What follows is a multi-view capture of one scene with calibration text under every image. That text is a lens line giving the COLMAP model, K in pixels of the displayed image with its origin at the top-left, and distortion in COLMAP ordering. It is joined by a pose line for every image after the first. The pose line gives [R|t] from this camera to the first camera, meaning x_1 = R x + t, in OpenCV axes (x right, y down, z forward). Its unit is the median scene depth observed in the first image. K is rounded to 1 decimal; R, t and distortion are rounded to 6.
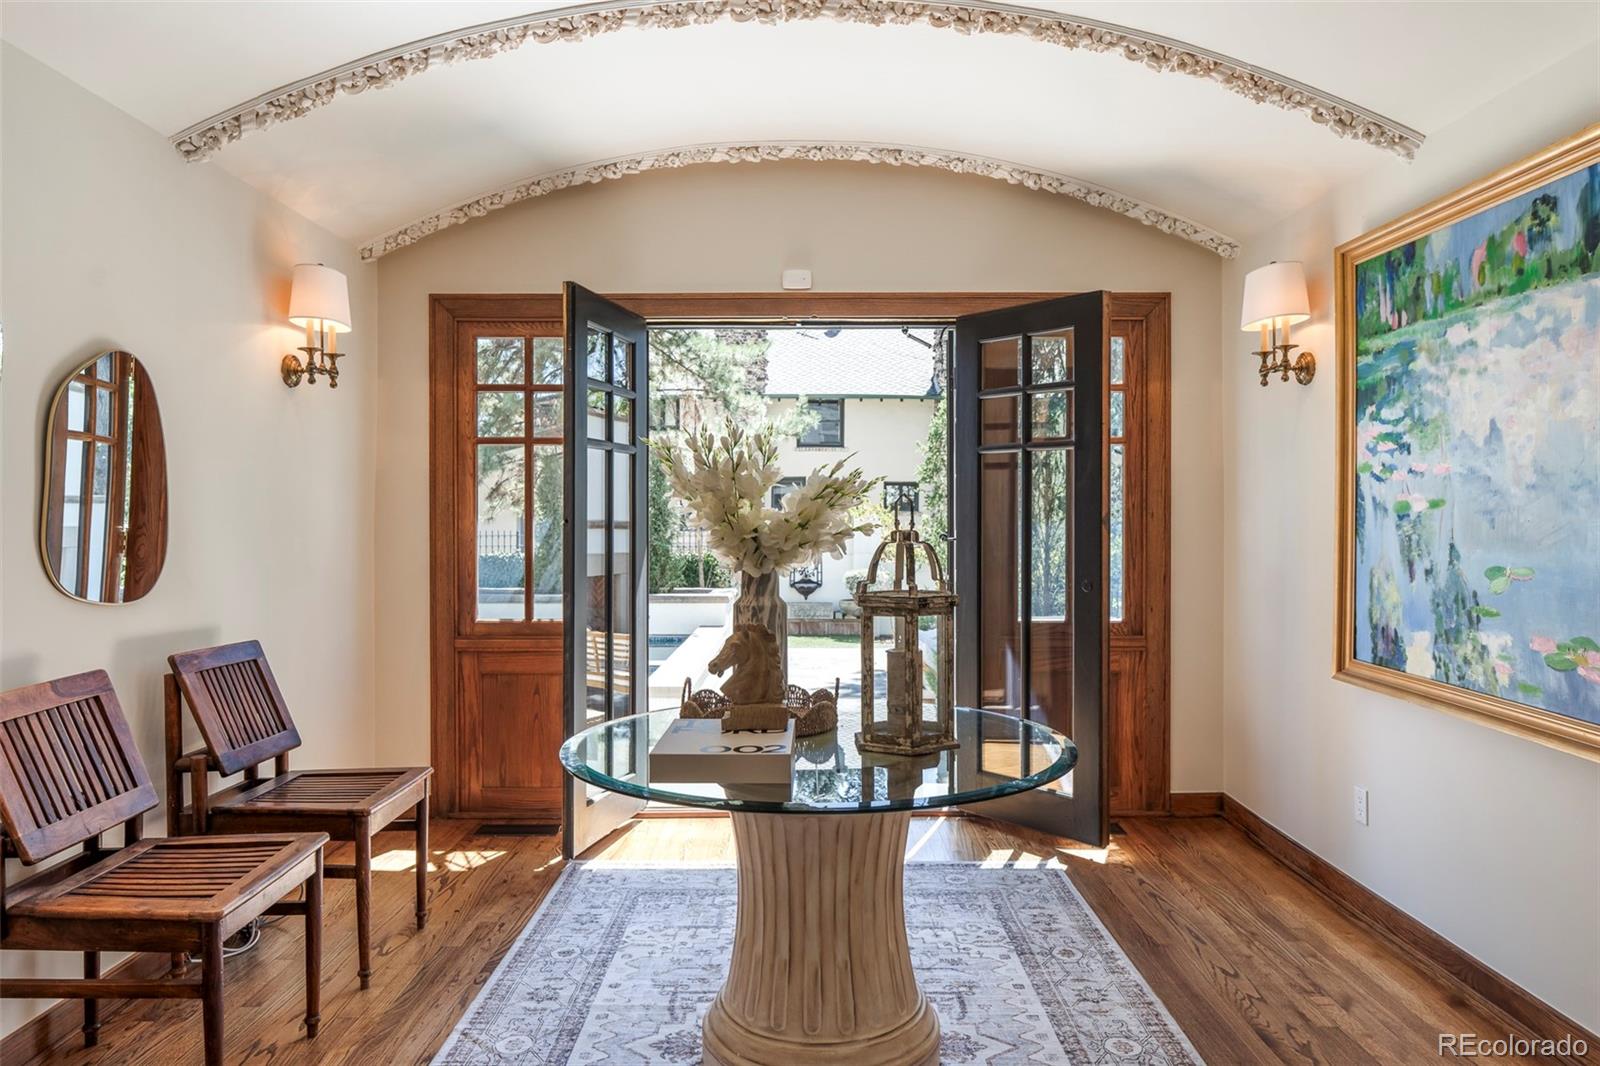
lens RADIAL K [[1096.4, 0, 800.0], [0, 1096.4, 533.0], [0, 0, 1]] dist [-0.003061, 0.003915]
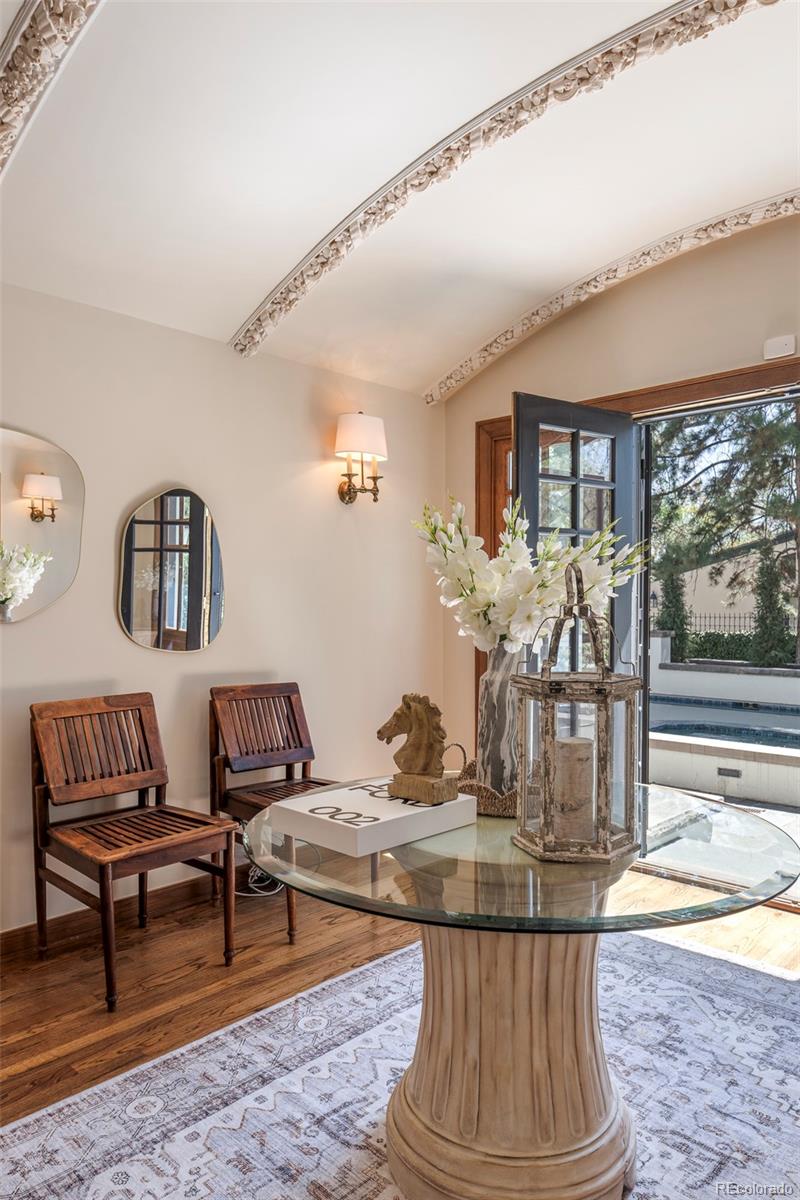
lens RADIAL K [[822.3, 0, 399.9], [0, 822.3, 628.3], [0, 0, 1]] dist [-0.003061, 0.003915]
pose [[0.704970, 0.021825, -0.708901, 0.392607], [-0.011639, 0.999748, 0.019205, 0.004949], [0.709141, -0.005288, 0.705047, 0.368205]]
